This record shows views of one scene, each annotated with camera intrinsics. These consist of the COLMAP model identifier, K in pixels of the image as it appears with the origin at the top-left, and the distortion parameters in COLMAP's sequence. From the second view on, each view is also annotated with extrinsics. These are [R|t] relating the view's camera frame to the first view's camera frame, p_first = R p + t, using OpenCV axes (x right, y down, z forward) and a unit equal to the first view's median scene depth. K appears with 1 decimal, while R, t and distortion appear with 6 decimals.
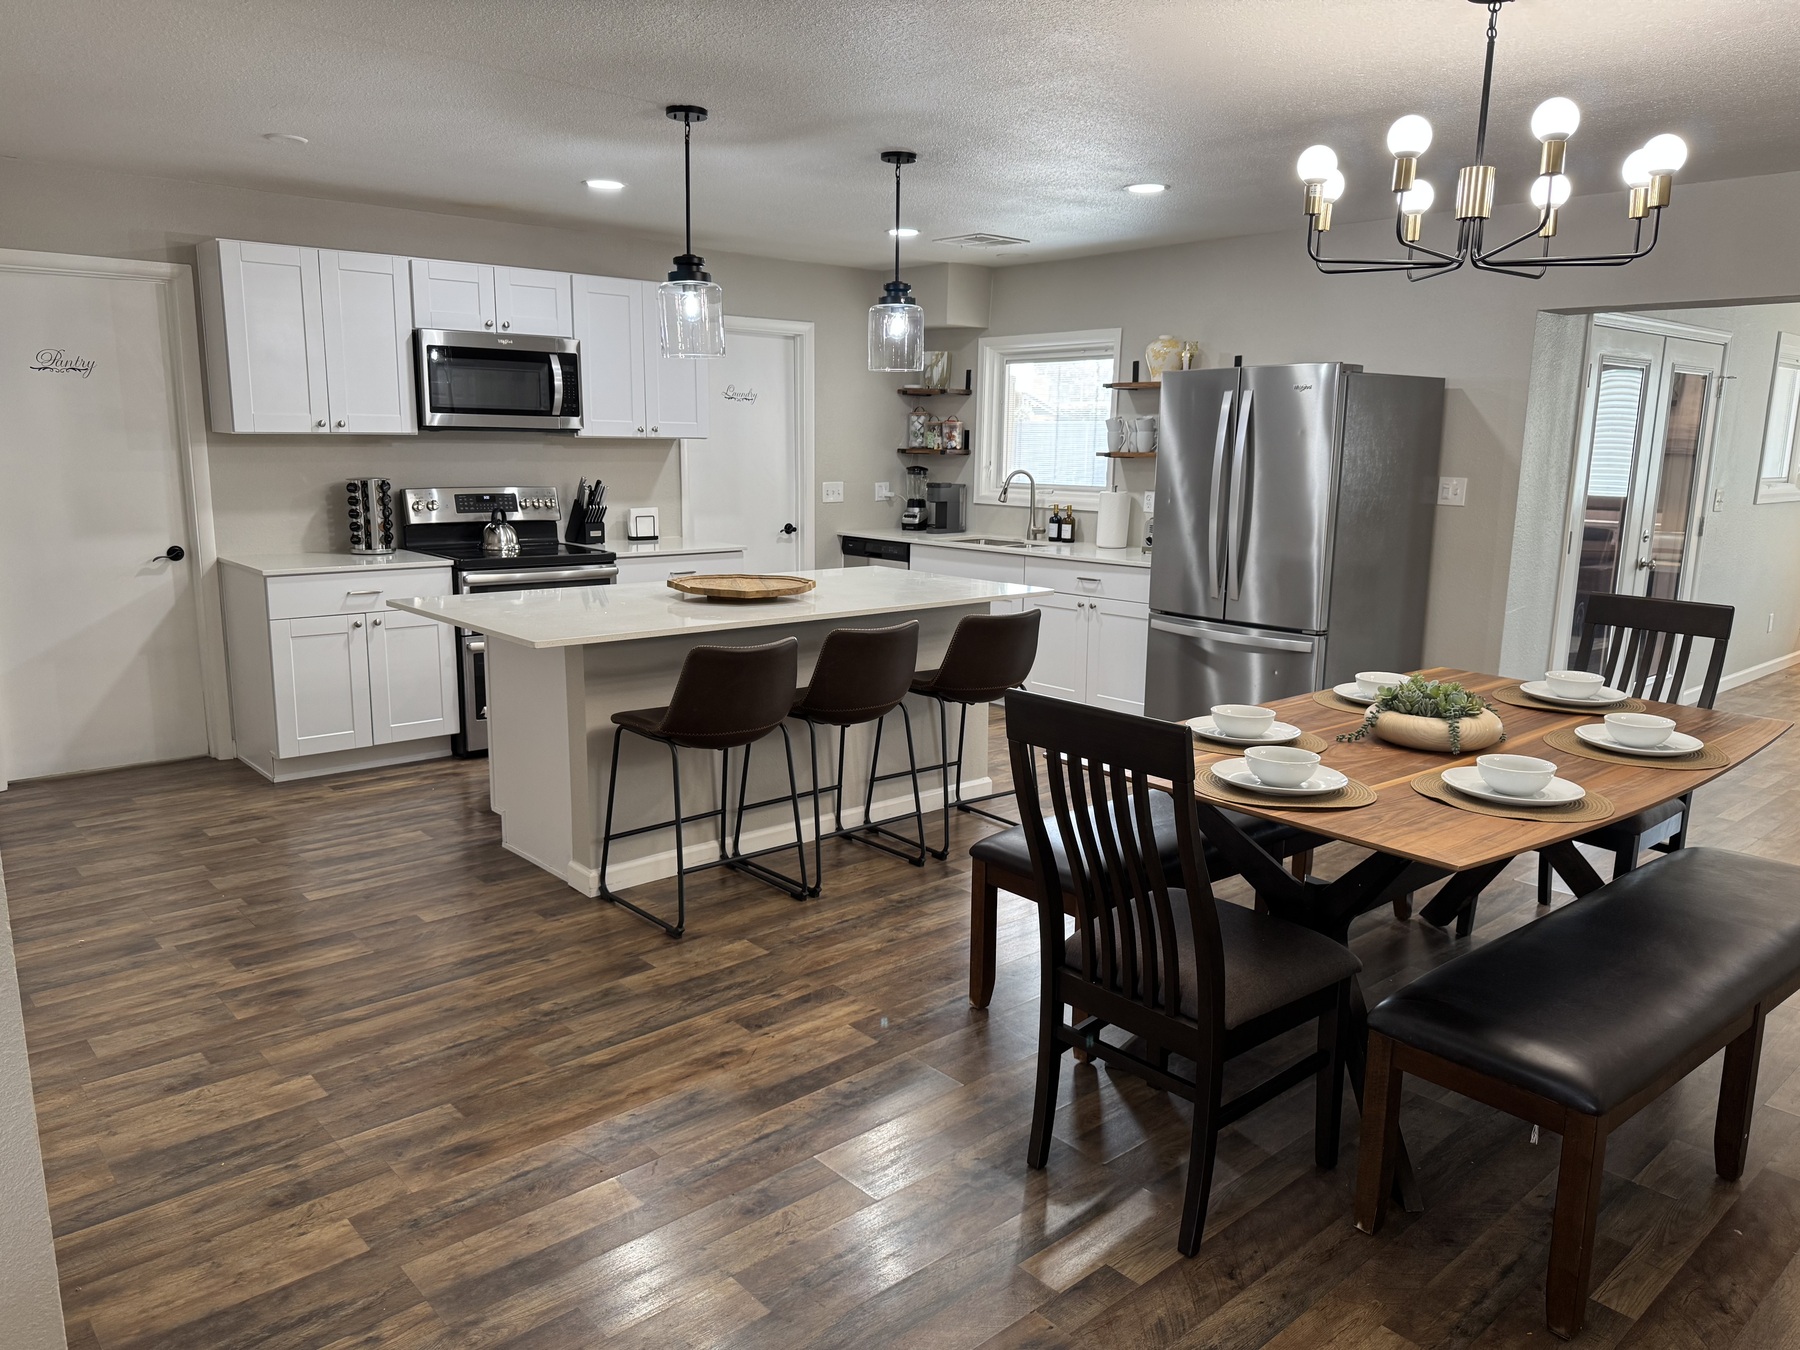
lens RADIAL K [[1282.2, 0, 935.5], [0, 1282.2, 700.8], [0, 0, 1]] dist [0.076687, -0.301552]
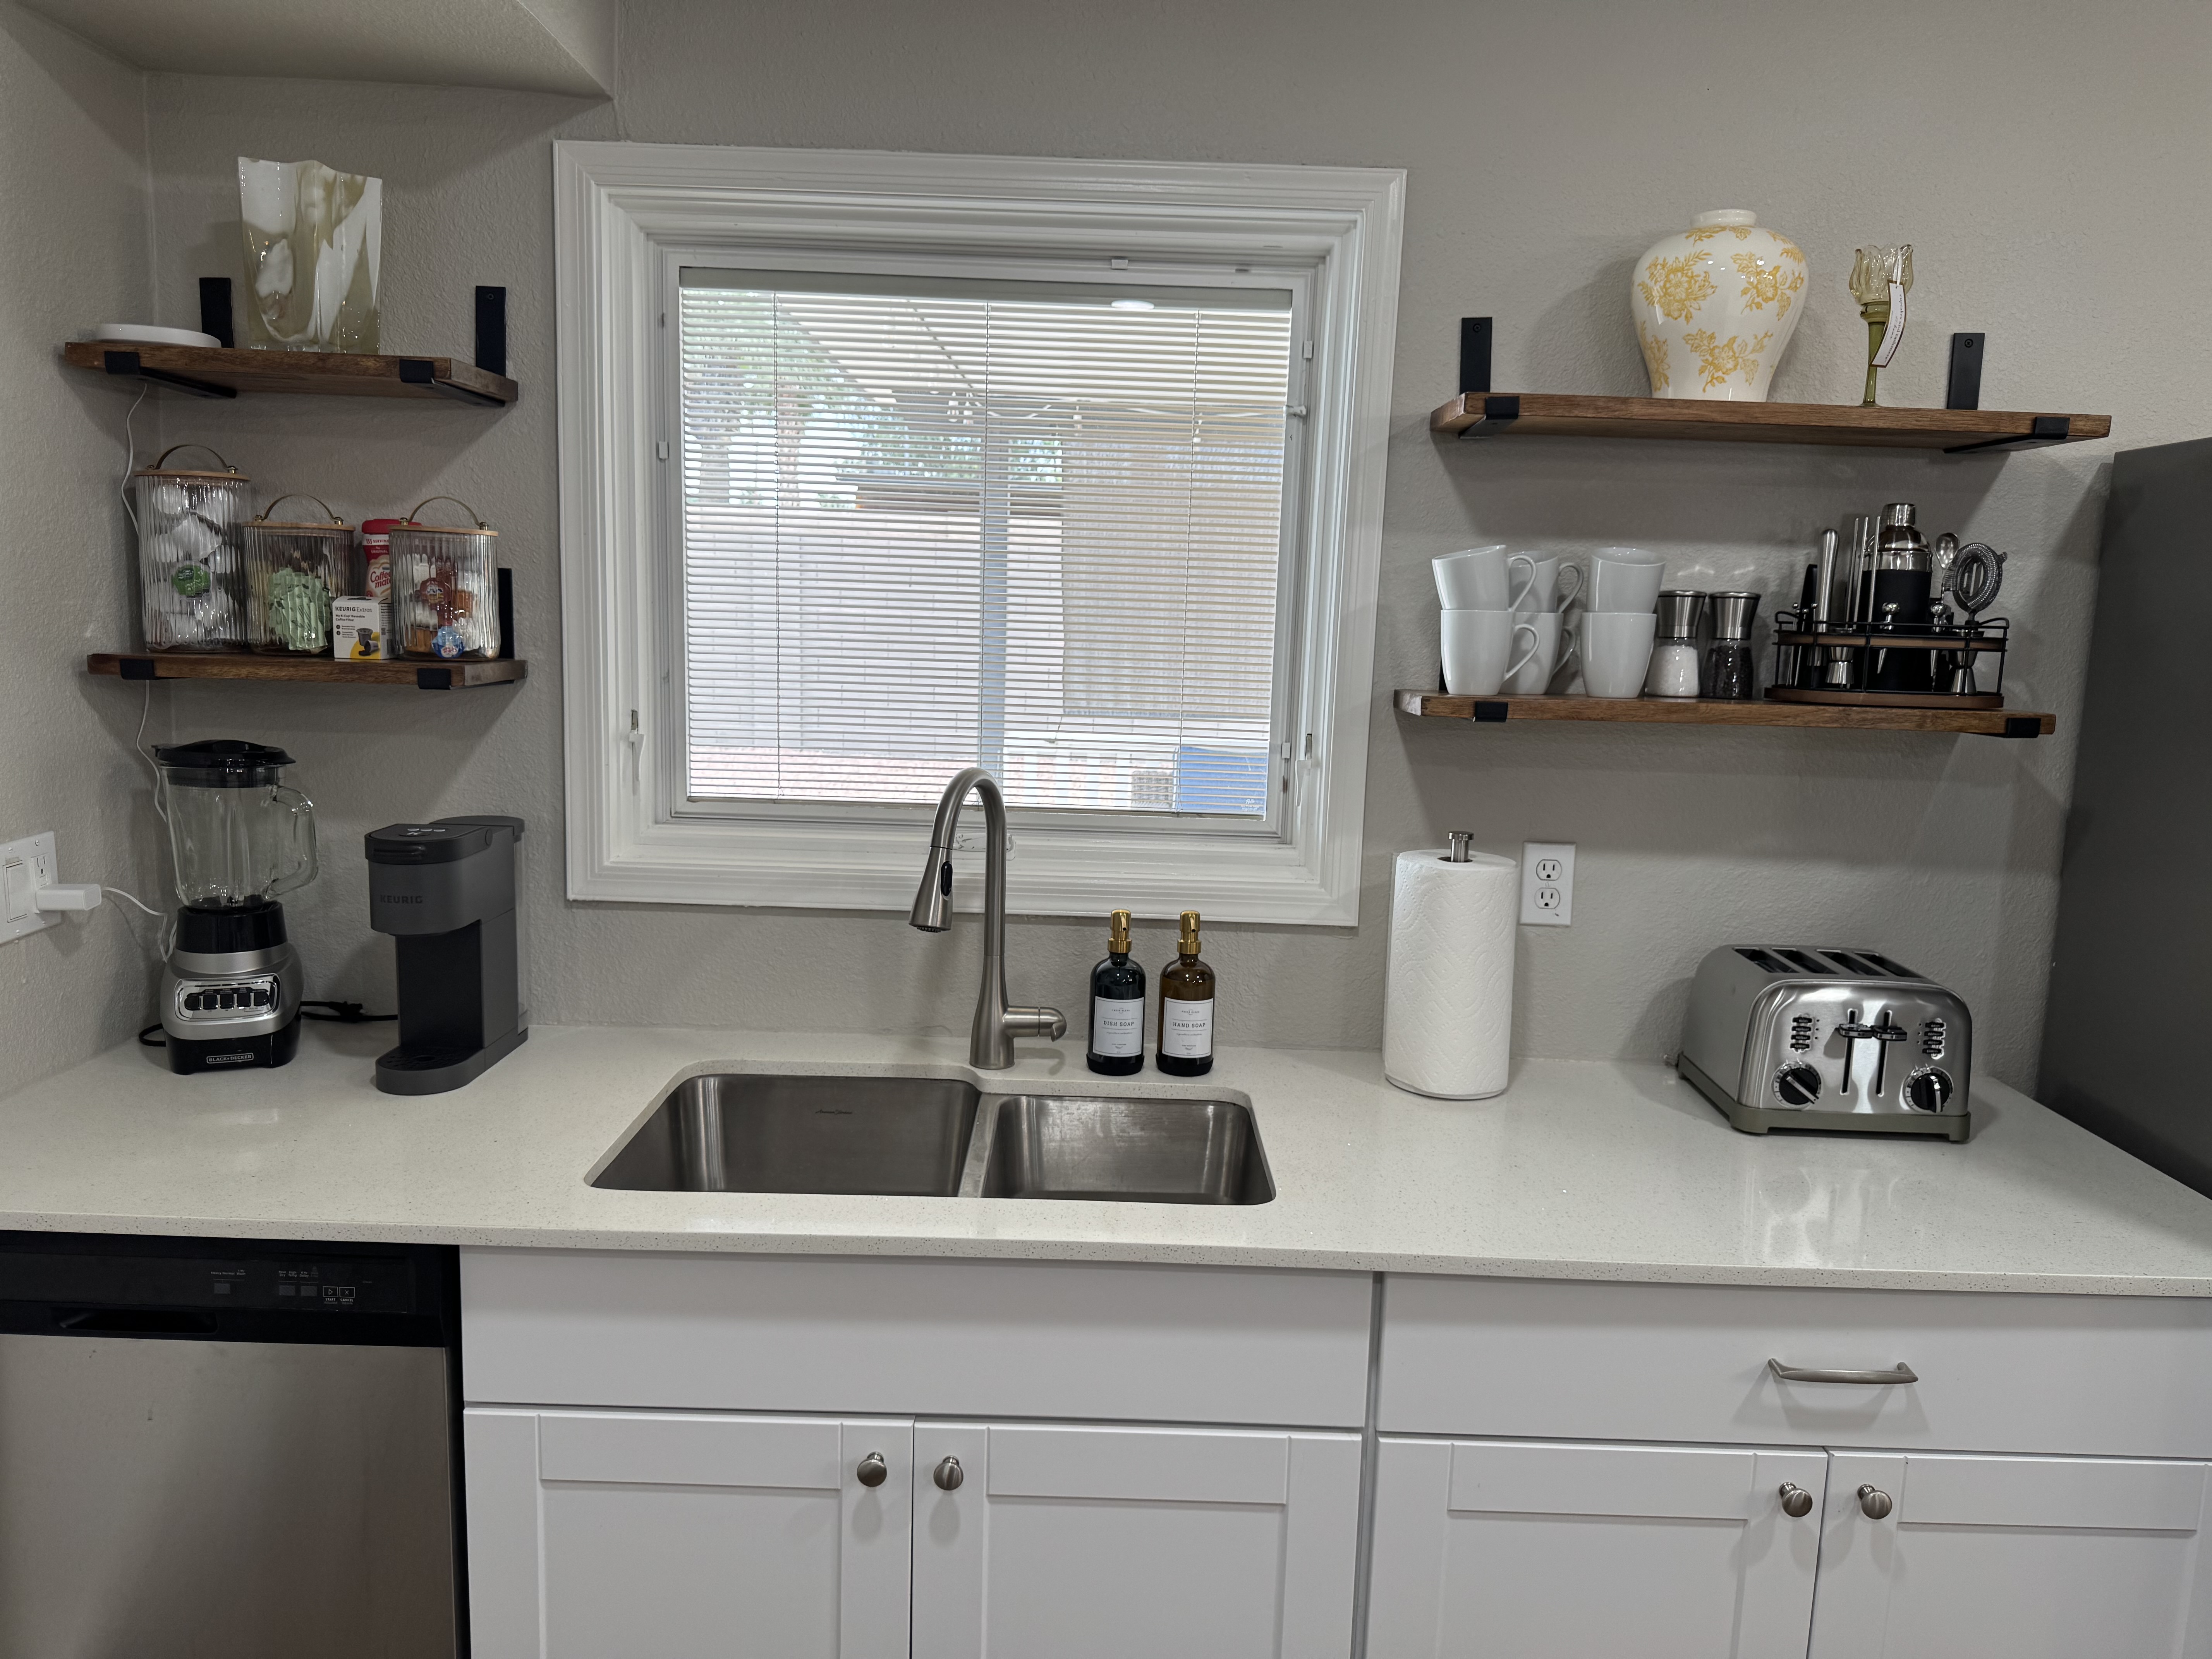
lens RADIAL K [[1552.5, 0, 1107.0], [0, 1552.5, 837.7], [0, 0, 1]] dist [0.074878, -0.112822]
pose [[0.684968, -0.104253, 0.721075, -0.113048], [0.121756, 0.992171, 0.027789, -0.183115], [-0.718327, 0.068760, 0.692299, 0.852628]]
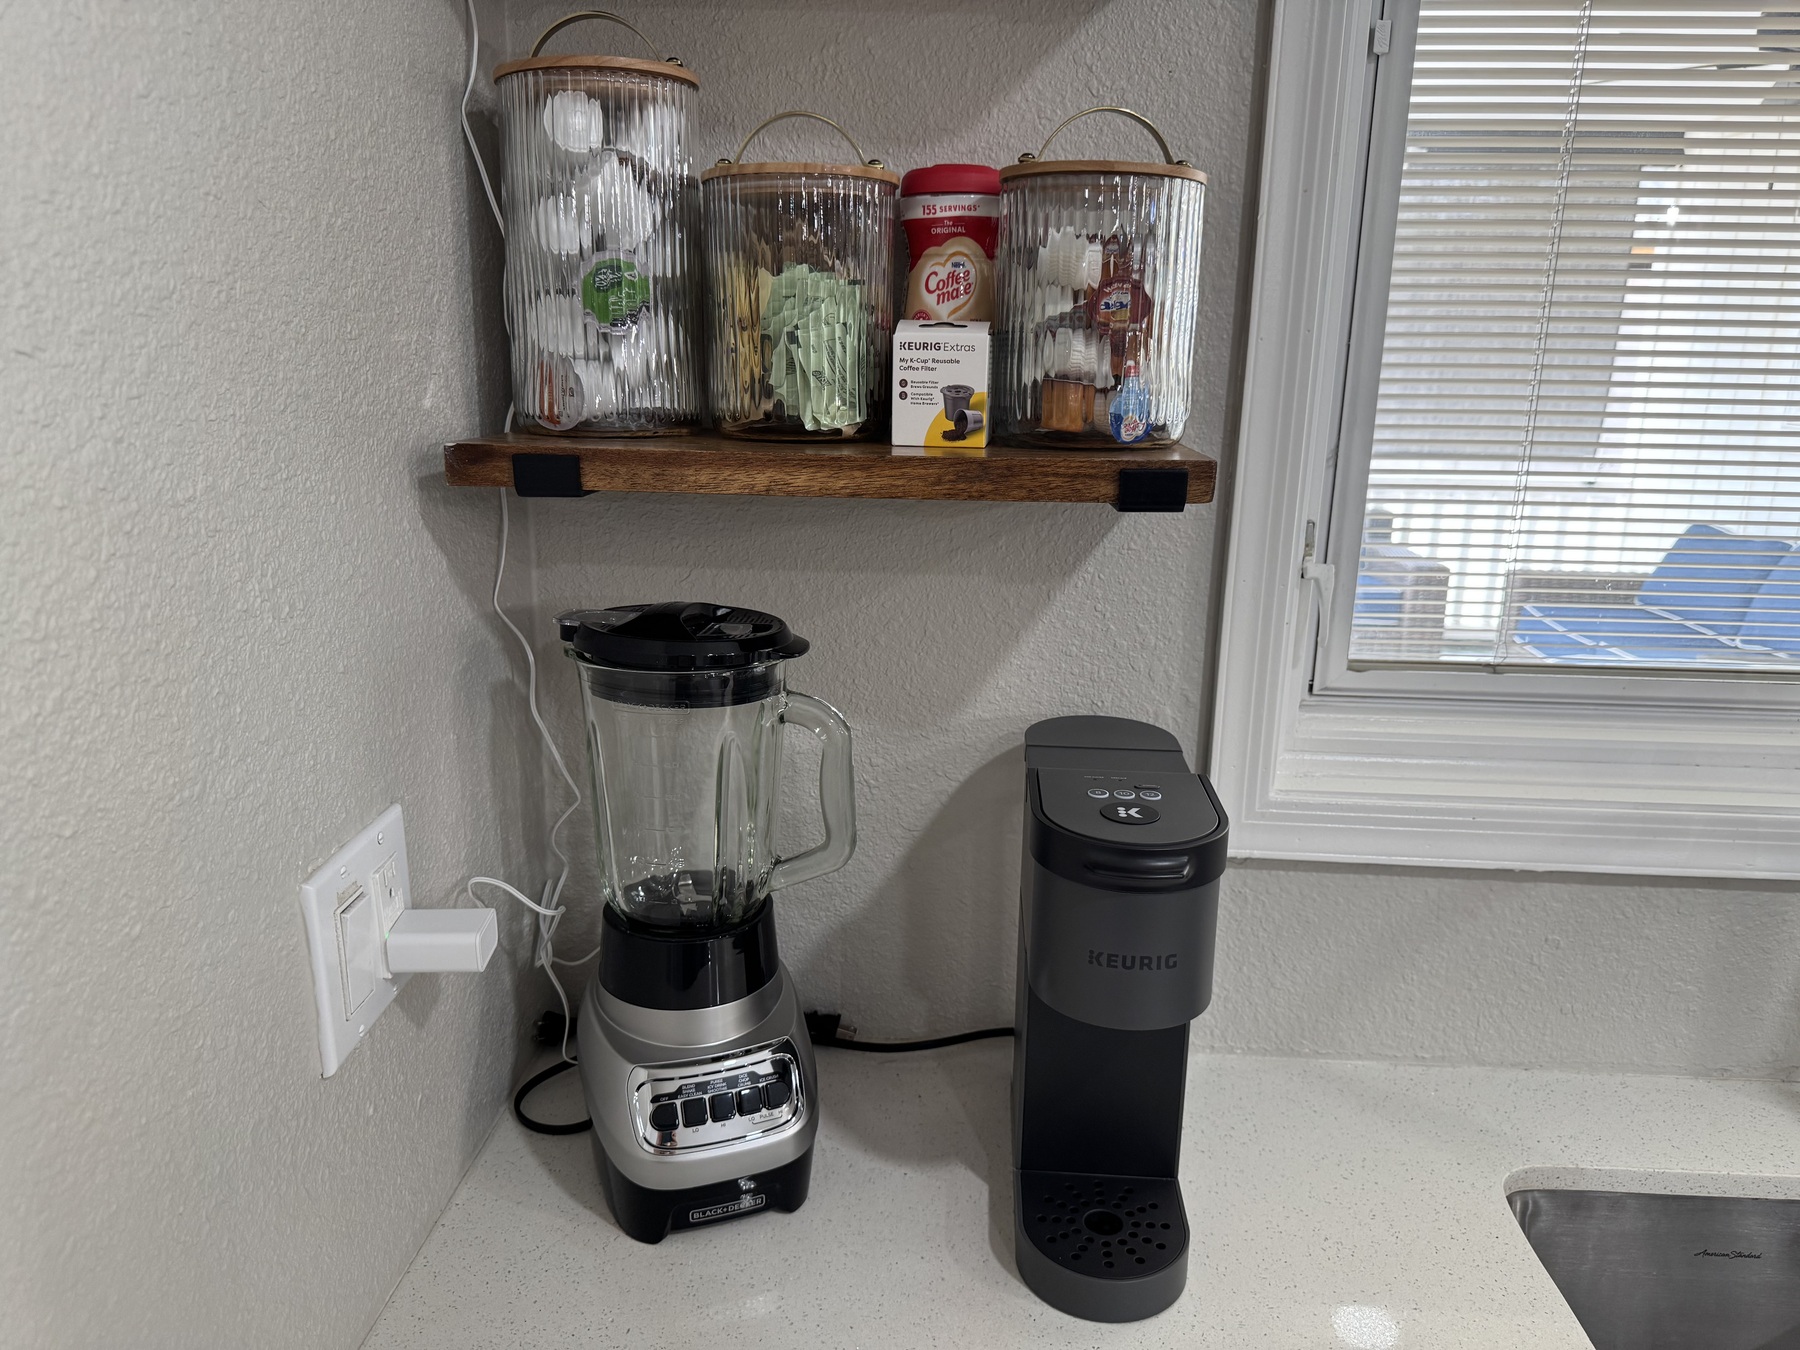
lens RADIAL K [[1263.3, 0, 900.9], [0, 1263.3, 681.7], [0, 0, 1]] dist [0.074878, -0.112822]
pose [[0.721934, -0.184334, 0.666958, -0.082408], [0.128501, 0.982813, 0.132537, -0.218206], [-0.679926, -0.009978, 0.733213, 1.059614]]
